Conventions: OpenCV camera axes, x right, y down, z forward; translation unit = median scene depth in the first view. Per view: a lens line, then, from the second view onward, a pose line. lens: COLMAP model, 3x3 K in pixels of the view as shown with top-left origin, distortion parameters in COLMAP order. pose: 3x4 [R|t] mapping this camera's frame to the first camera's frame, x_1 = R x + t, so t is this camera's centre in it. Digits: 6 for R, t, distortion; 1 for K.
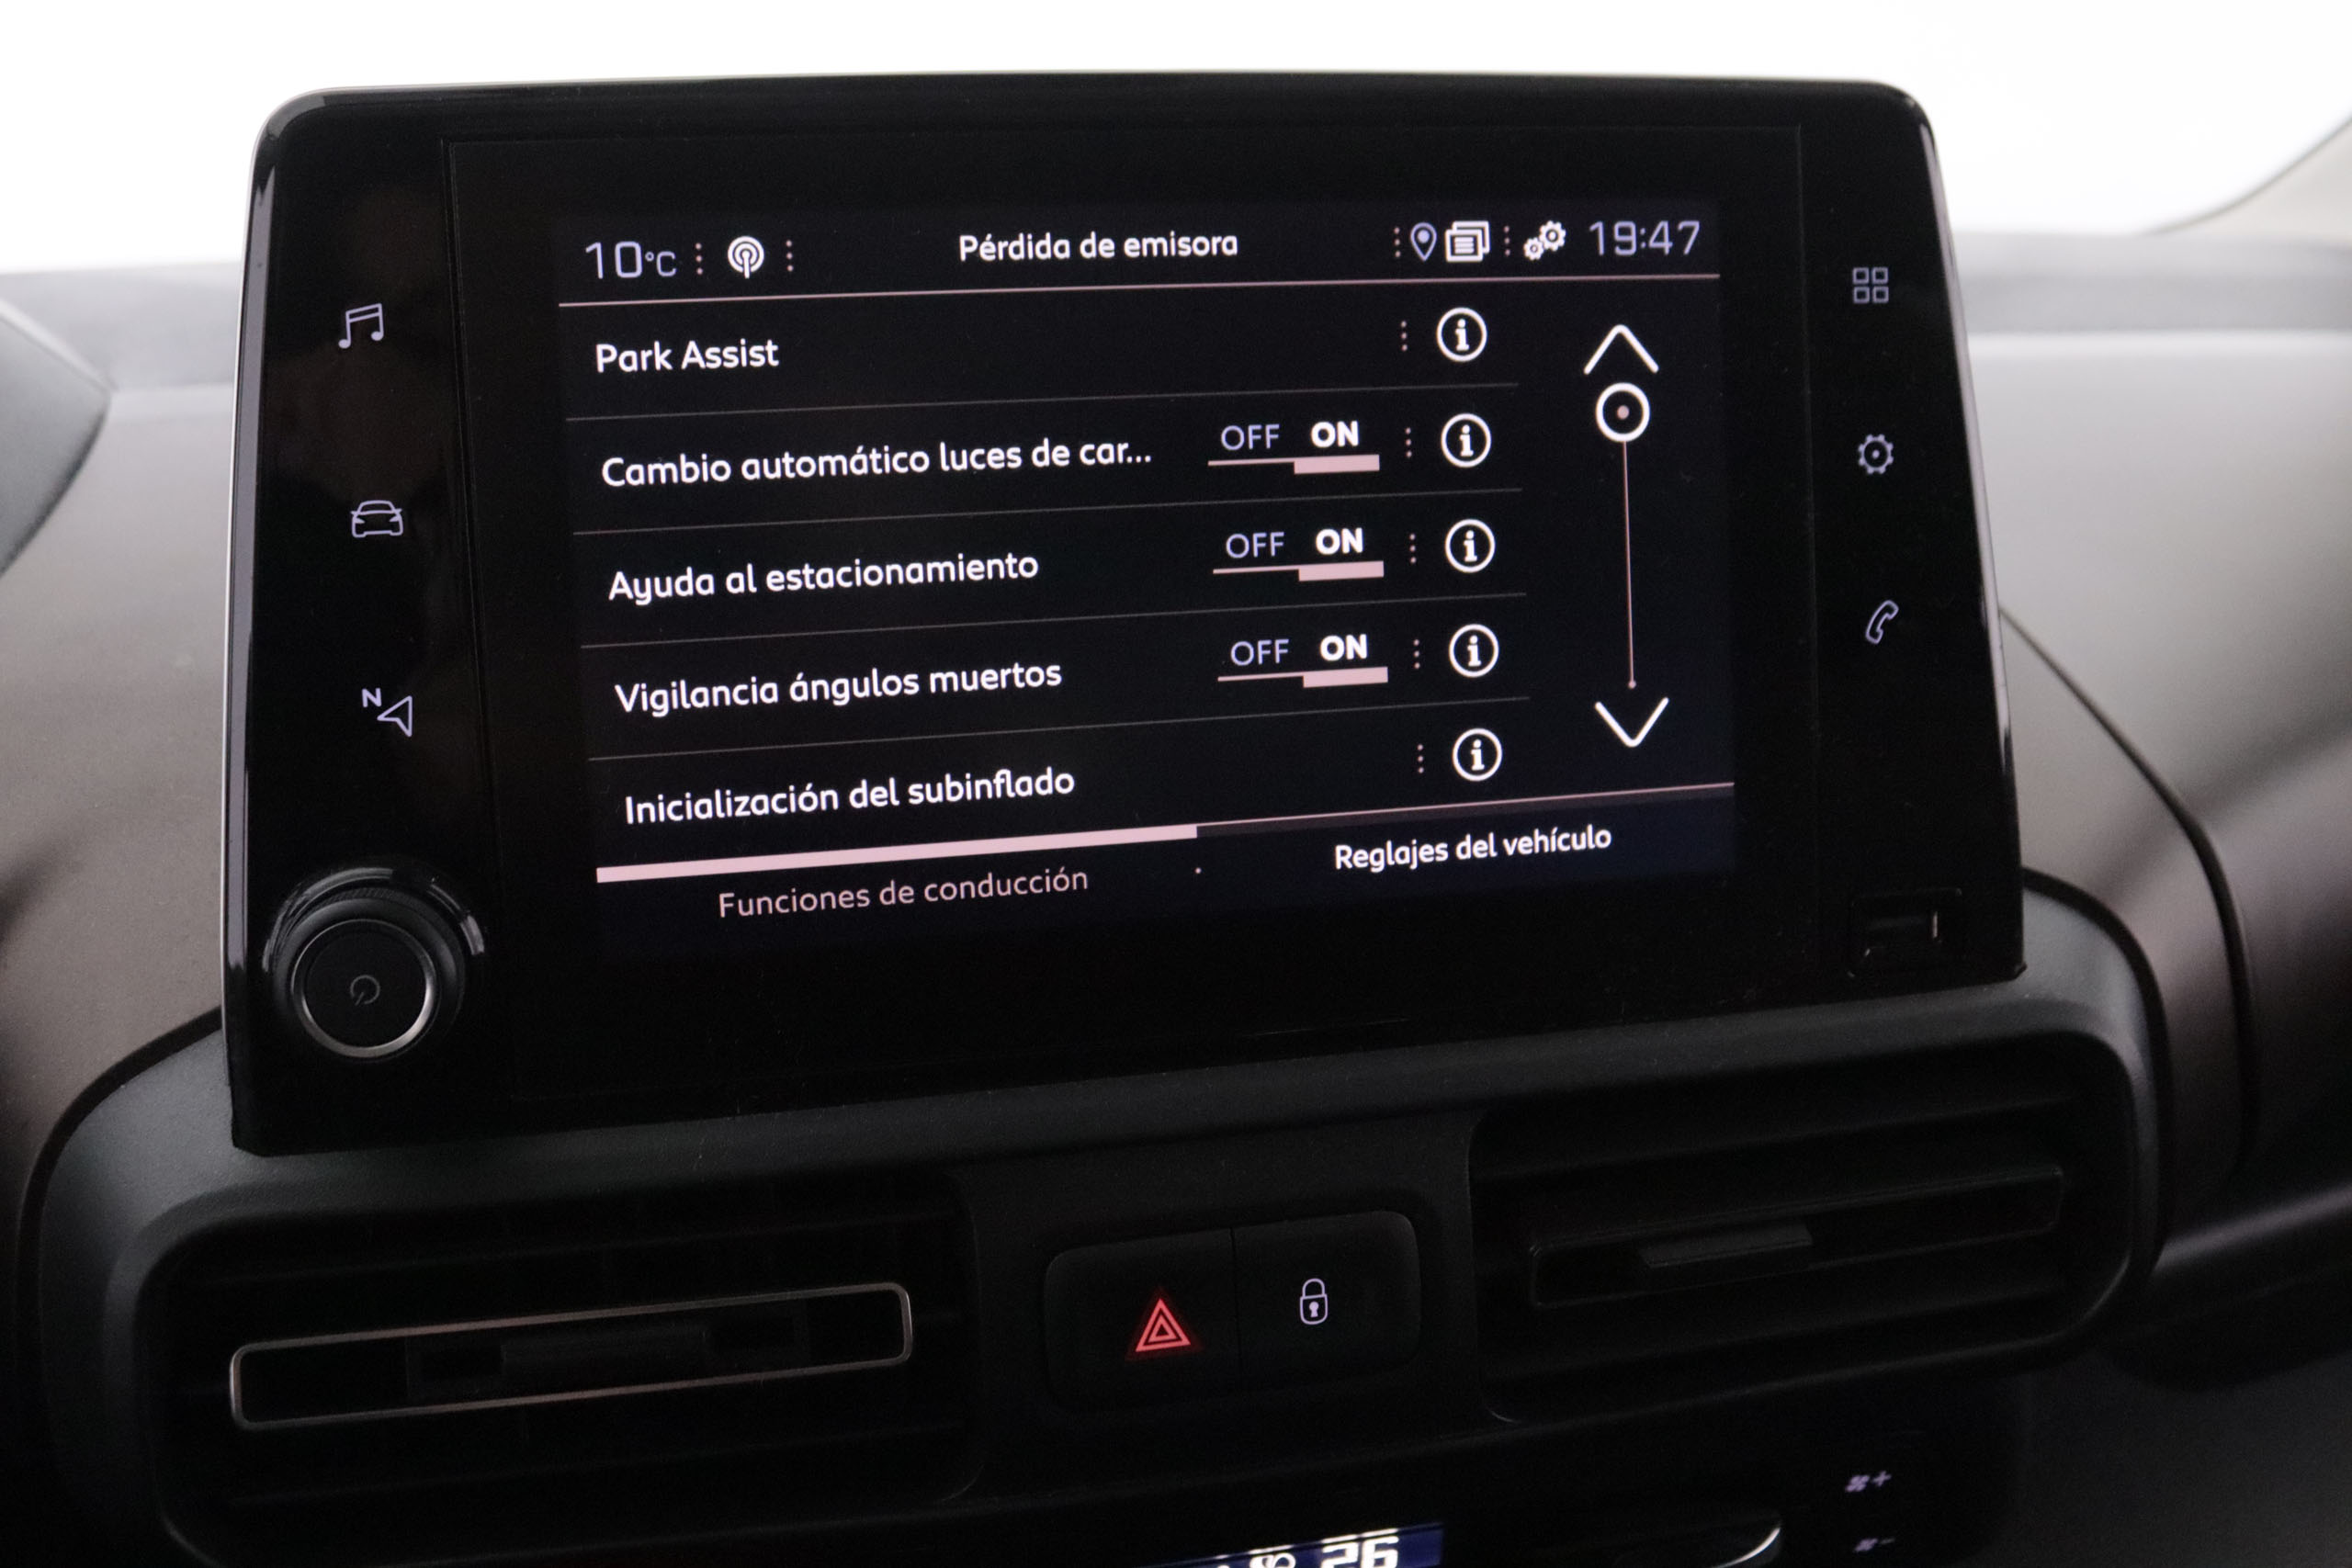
lens RADIAL K [[2428.2, 0, 1178.8], [0, 2428.2, 776.1], [0, 0, 1]] dist [-0.085697, 0.000000]
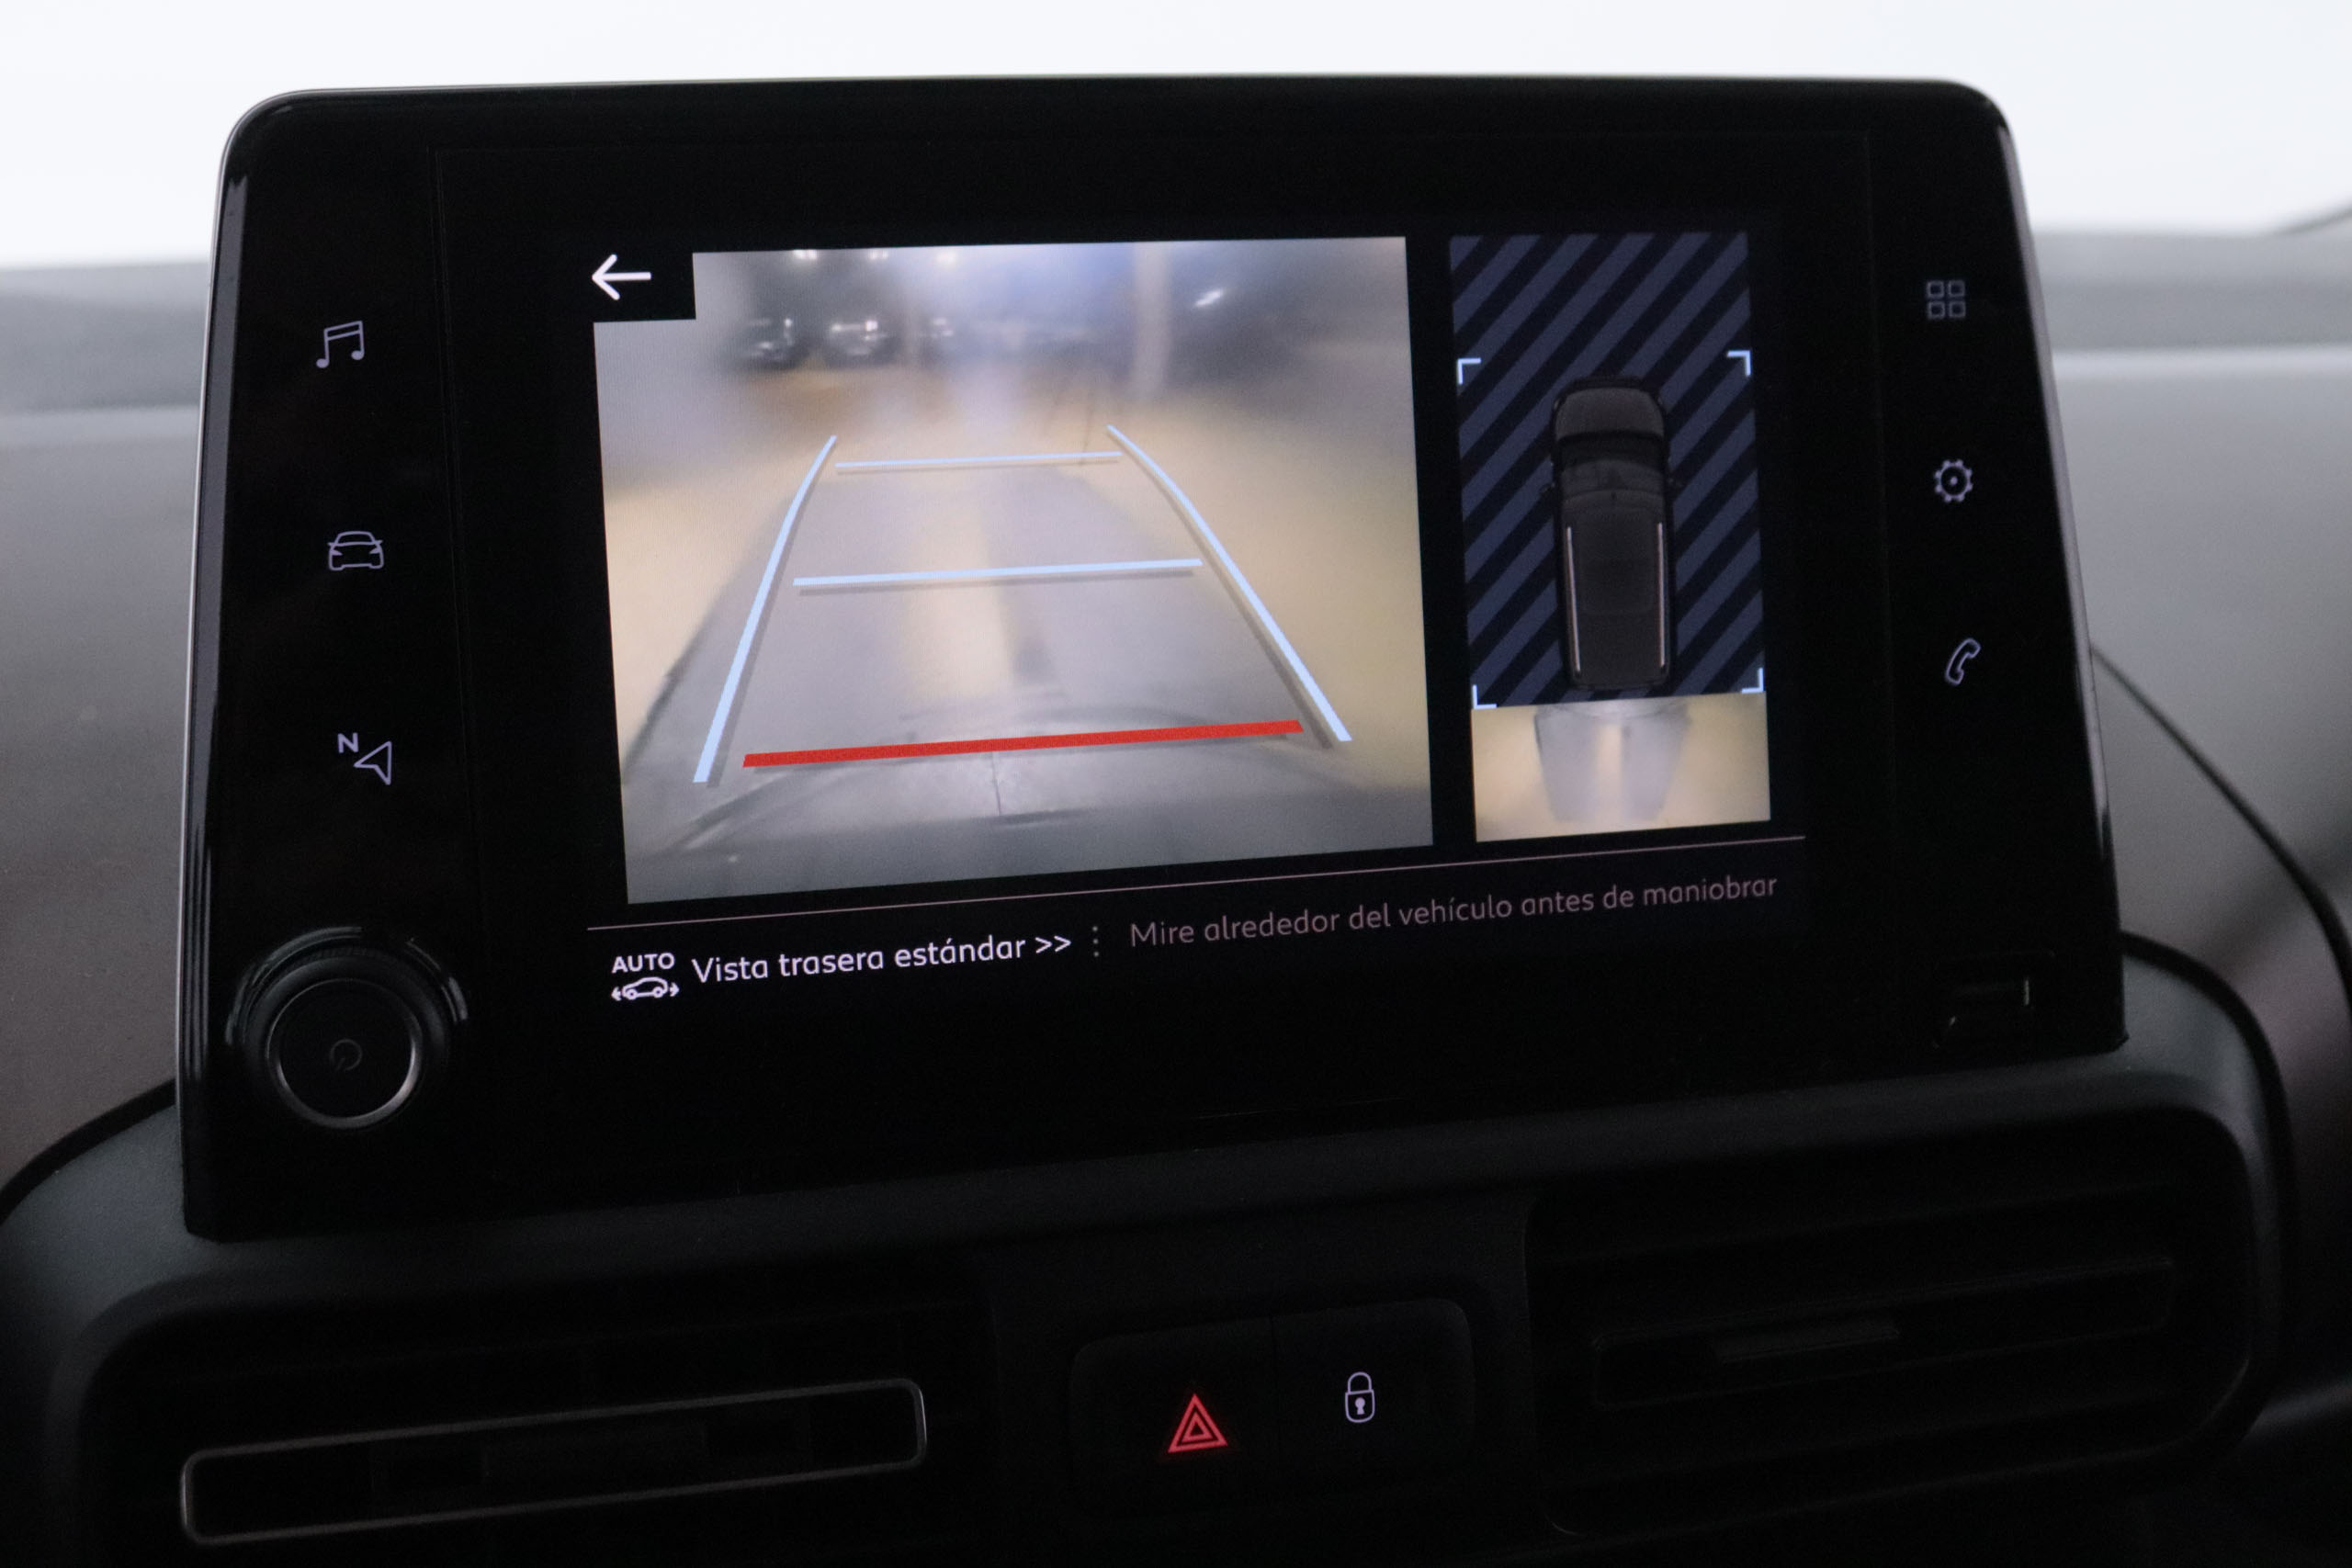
lens RADIAL K [[3095.8, 0, 1167.7], [0, 3095.8, 783.8], [0, 0, 1]] dist [-0.038030, 0.000000]
pose [[0.999689, -0.004753, 0.024475, -0.045109], [0.005786, 0.999089, -0.042283, 0.032951], [-0.024252, 0.042412, 0.998806, -0.184906]]
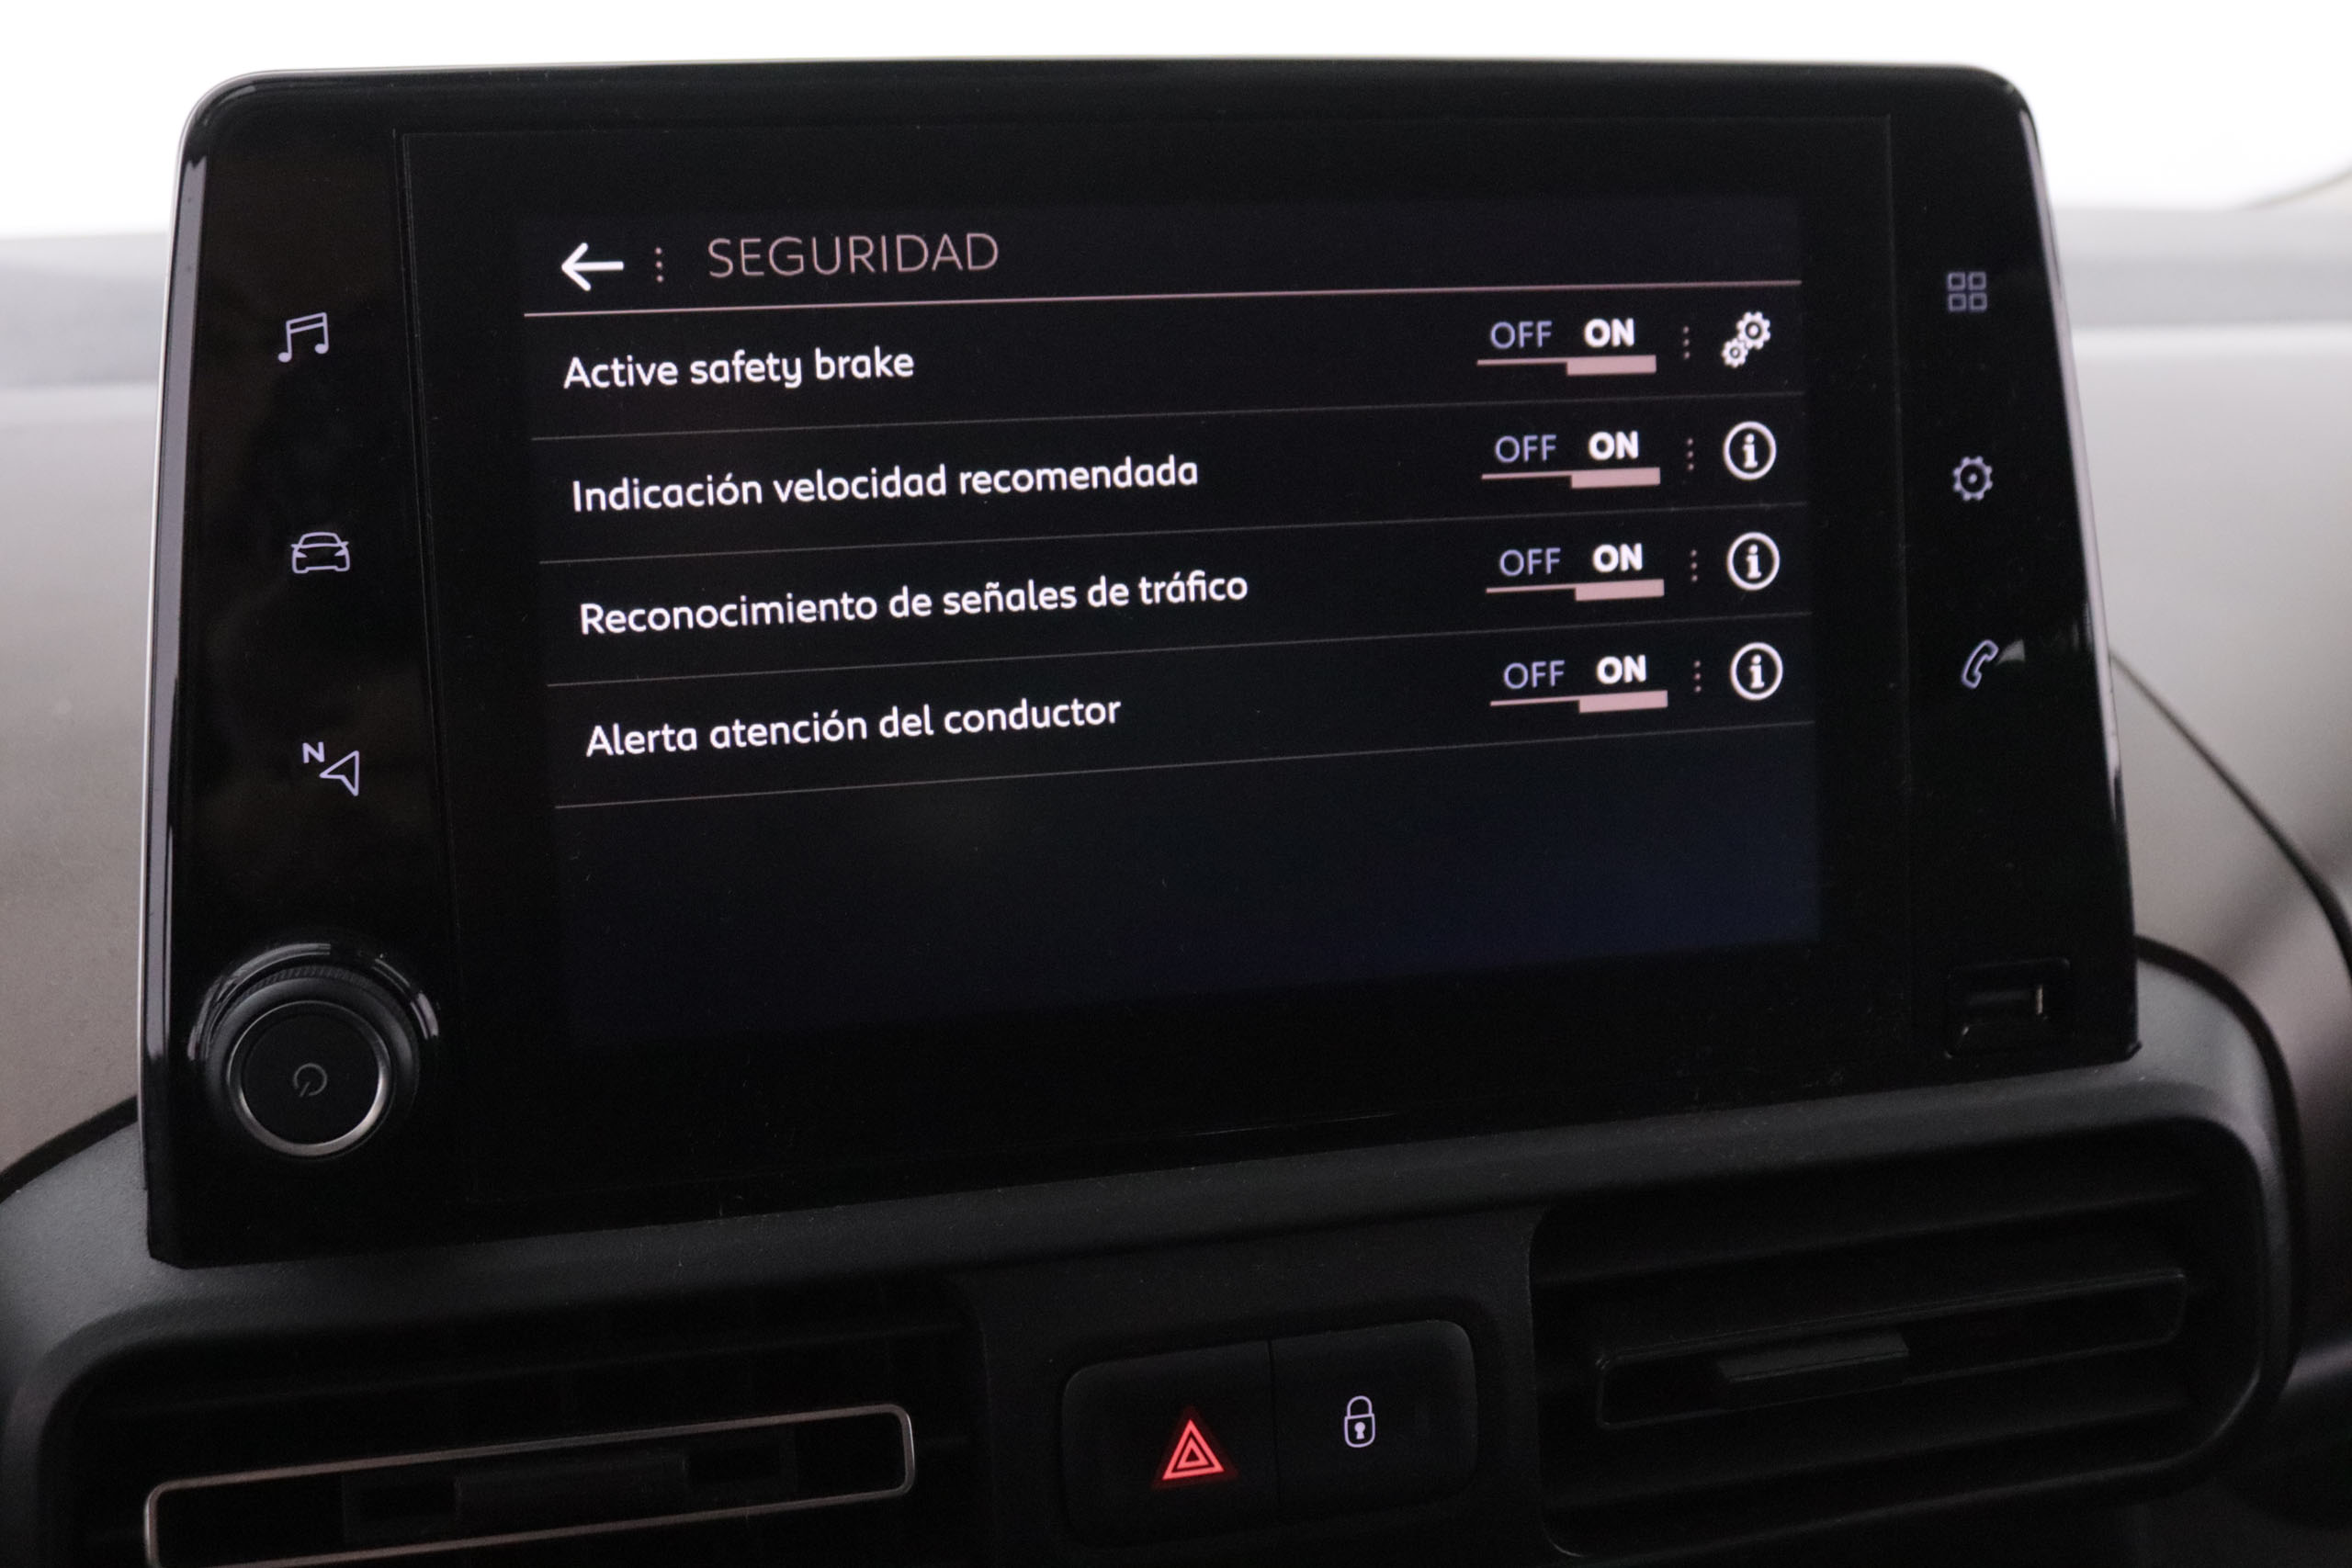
lens RADIAL K [[2893.6, 0, 1166.5], [0, 2893.6, 781.8], [0, 0, 1]] dist [-0.049164, 0.000000]
pose [[0.999614, -0.002312, 0.027687, -0.045079], [0.002765, 0.999862, -0.016355, -0.003130], [-0.027646, 0.016425, 0.999483, -0.073843]]
